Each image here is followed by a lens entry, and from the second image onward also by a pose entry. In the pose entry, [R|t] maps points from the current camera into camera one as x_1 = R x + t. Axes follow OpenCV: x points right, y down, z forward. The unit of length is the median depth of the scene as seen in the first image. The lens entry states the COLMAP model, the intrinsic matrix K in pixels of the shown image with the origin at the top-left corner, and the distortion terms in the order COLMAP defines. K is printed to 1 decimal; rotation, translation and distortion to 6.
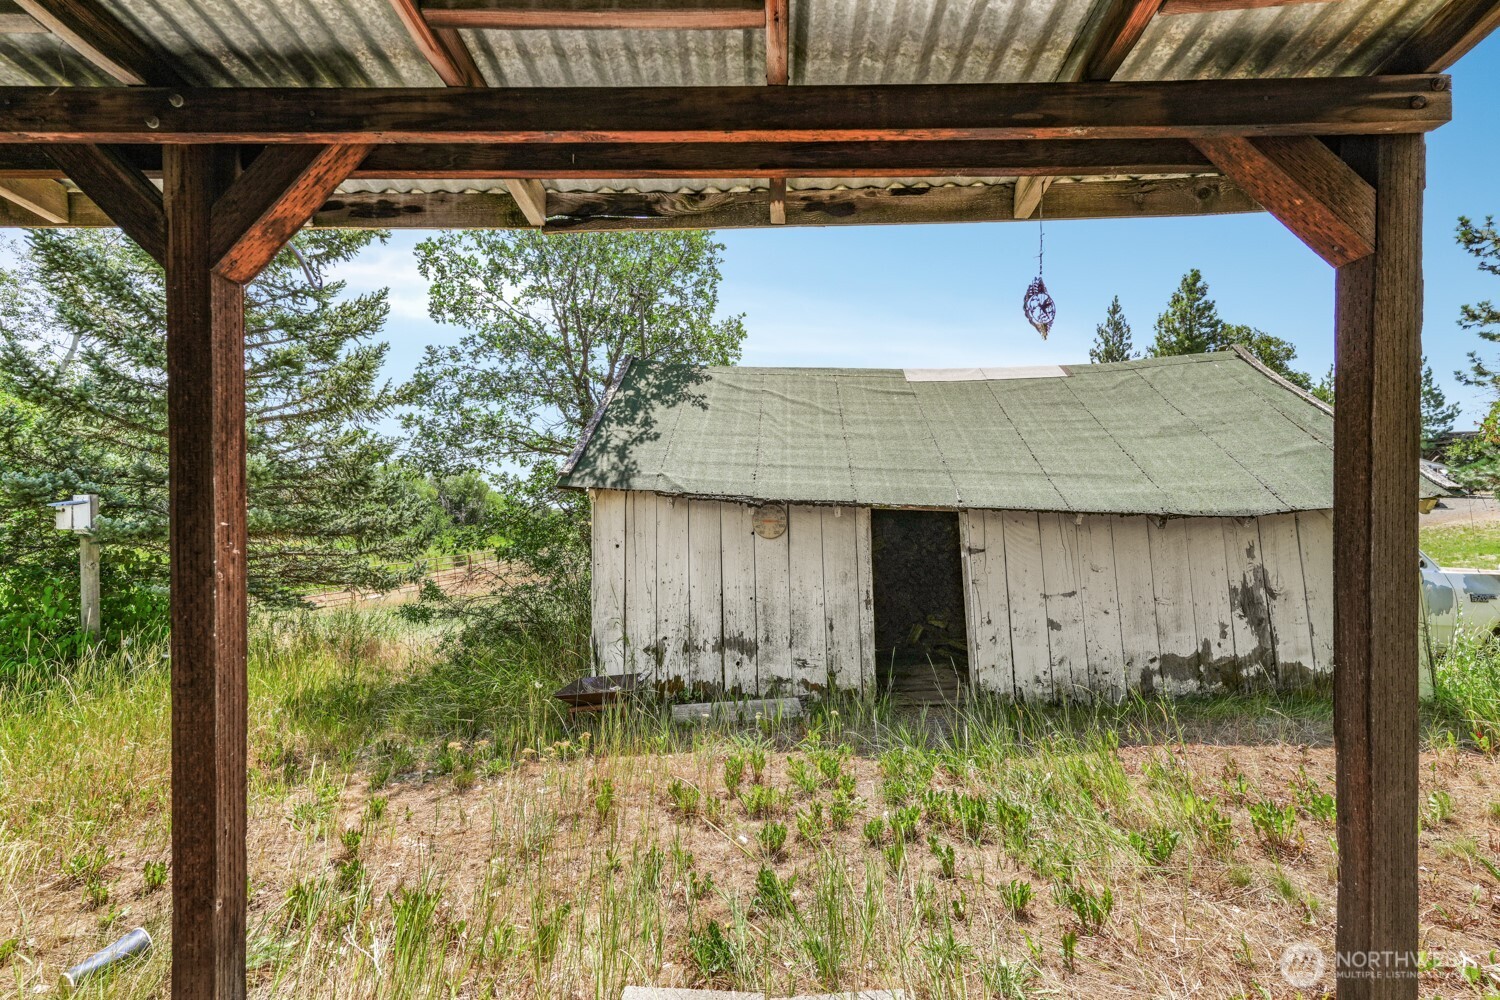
lens RADIAL K [[682.4, 0, 754.7], [0, 682.4, 499.9], [0, 0, 1]] dist [0.000568, 0.000034]
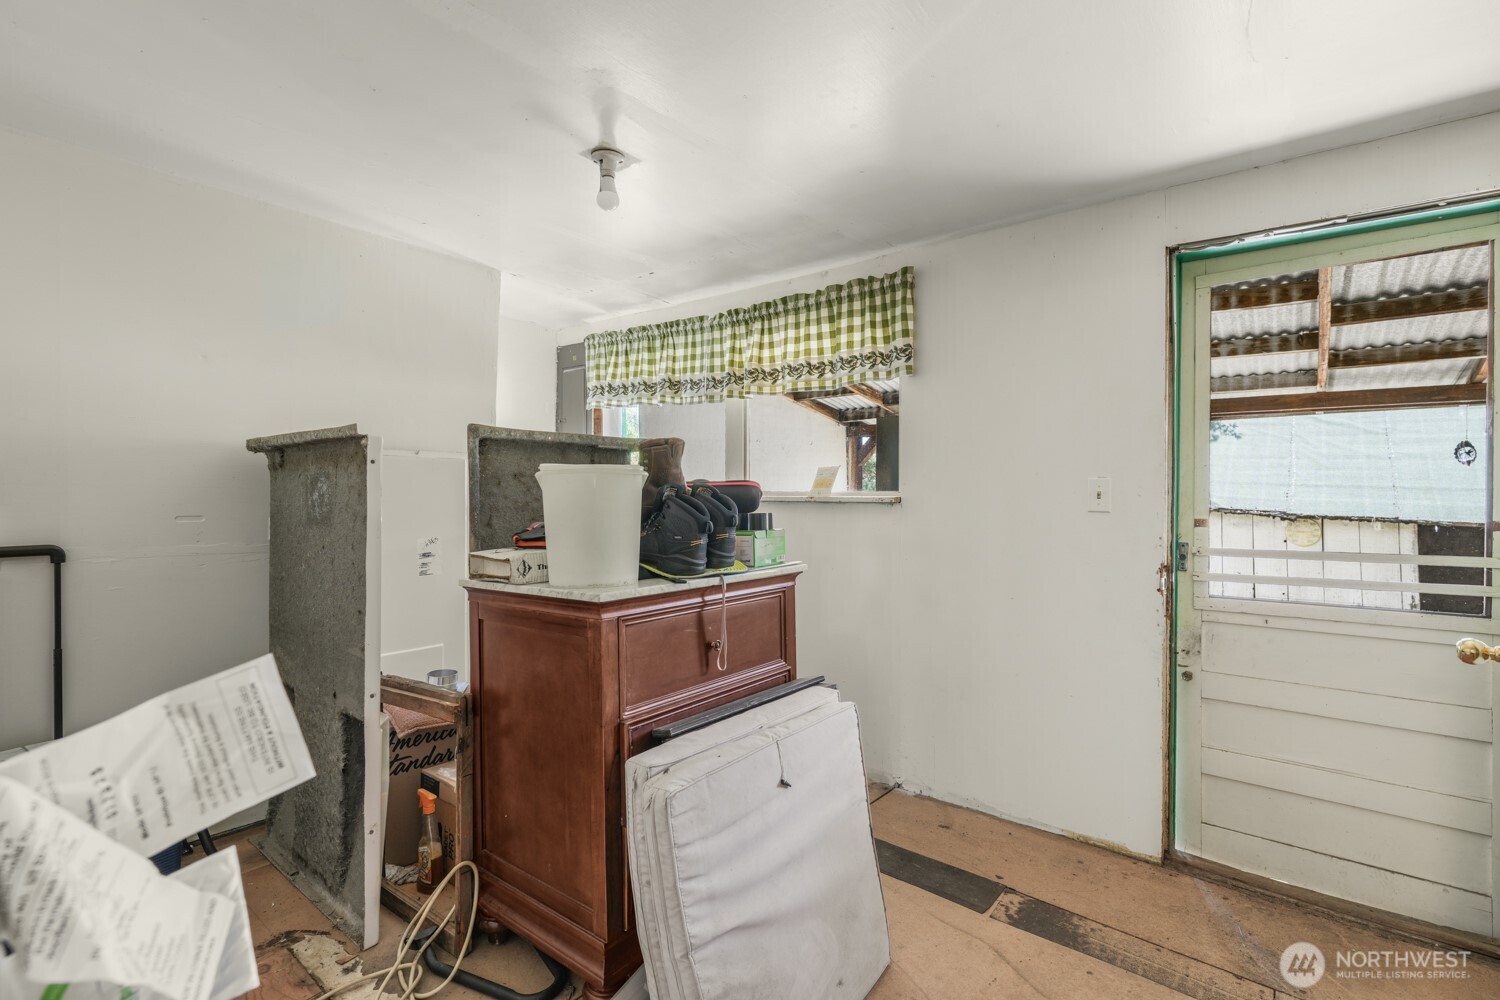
lens RADIAL K [[682.4, 0, 751.3], [0, 682.4, 497.8], [0, 0, 1]] dist [0.000568, 0.000034]
pose [[0.800144, 0.010151, -0.599722, -0.036032], [-0.008395, 0.999948, 0.005725, -0.028622], [0.599749, 0.000454, 0.800188, -0.583538]]
